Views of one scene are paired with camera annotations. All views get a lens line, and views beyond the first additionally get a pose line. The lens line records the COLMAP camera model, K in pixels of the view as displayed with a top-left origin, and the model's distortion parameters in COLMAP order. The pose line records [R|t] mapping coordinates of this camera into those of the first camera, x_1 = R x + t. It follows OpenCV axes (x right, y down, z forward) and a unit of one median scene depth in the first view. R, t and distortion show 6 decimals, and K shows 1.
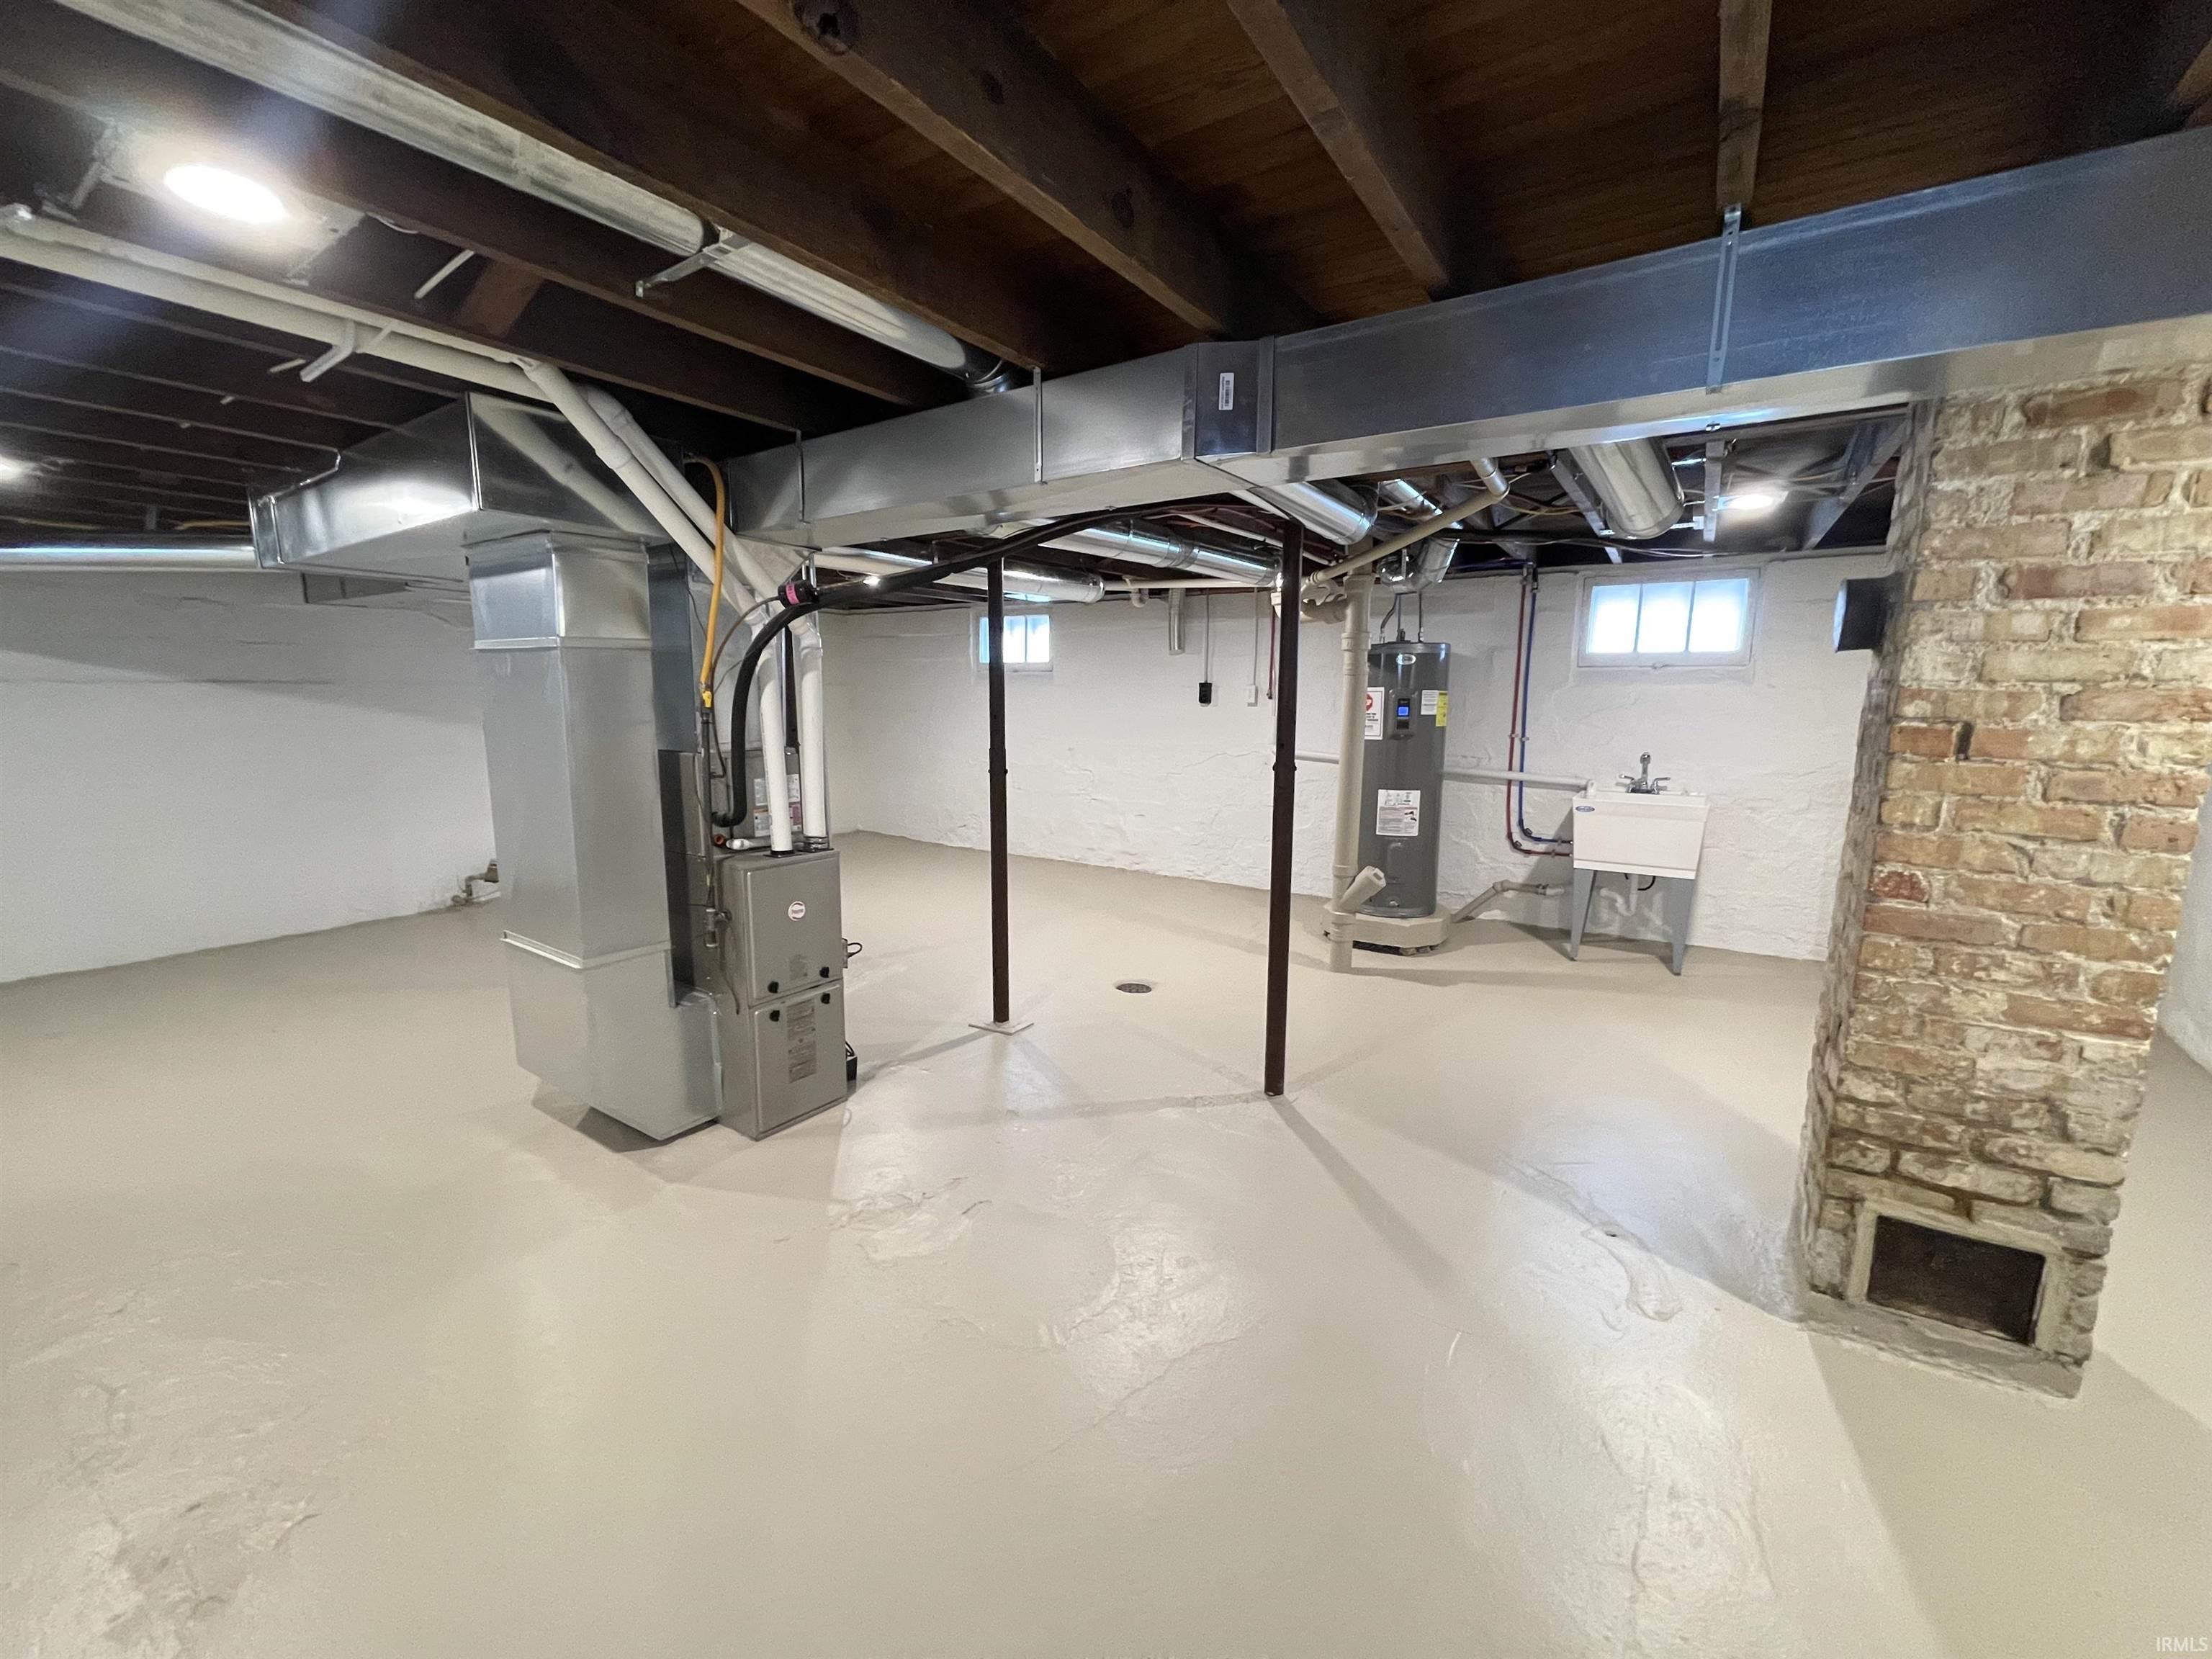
lens RADIAL K [[900.3, 0, 1106.0], [0, 900.3, 829.5], [0, 0, 1]] dist [-0.000210, 0.038604]
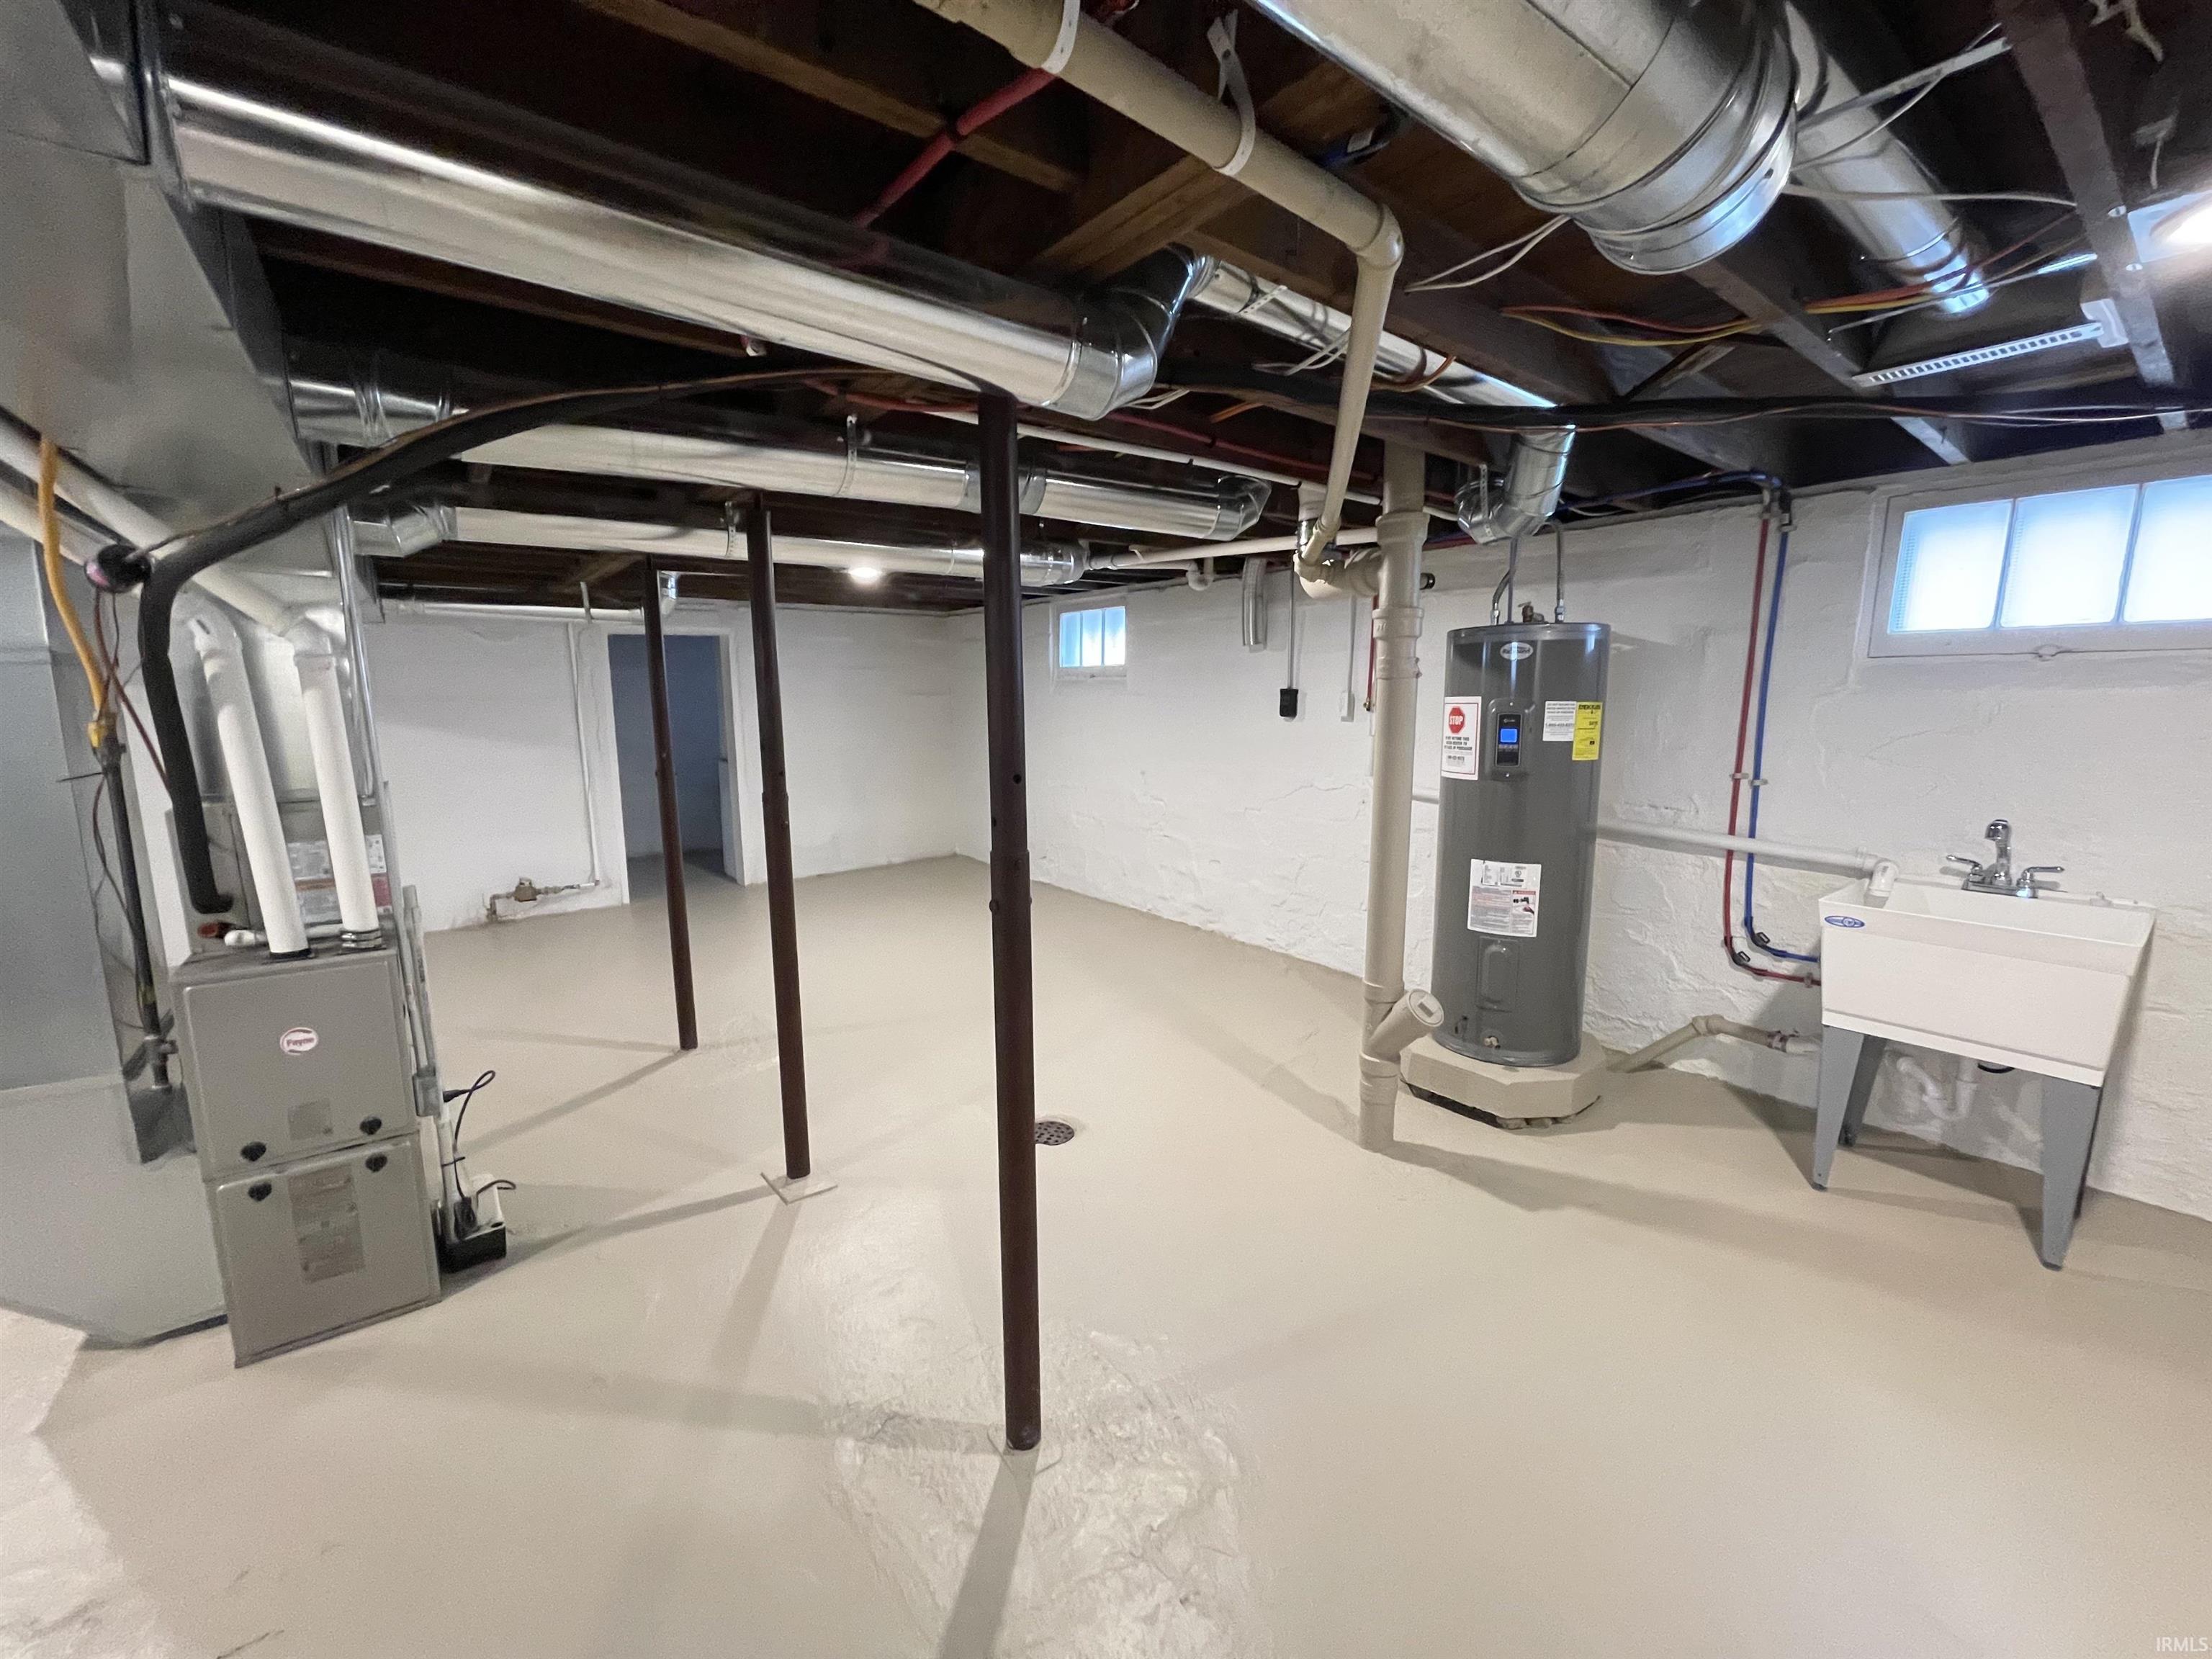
lens RADIAL K [[892.1, 0, 1106.0], [0, 892.1, 829.5], [0, 0, 1]] dist [-0.017395, 0.015938]
pose [[0.944467, 0.040696, -0.326077, 0.260861], [-0.040687, 0.999148, 0.006851, -0.057998], [0.326078, 0.006796, 0.945318, 0.325438]]
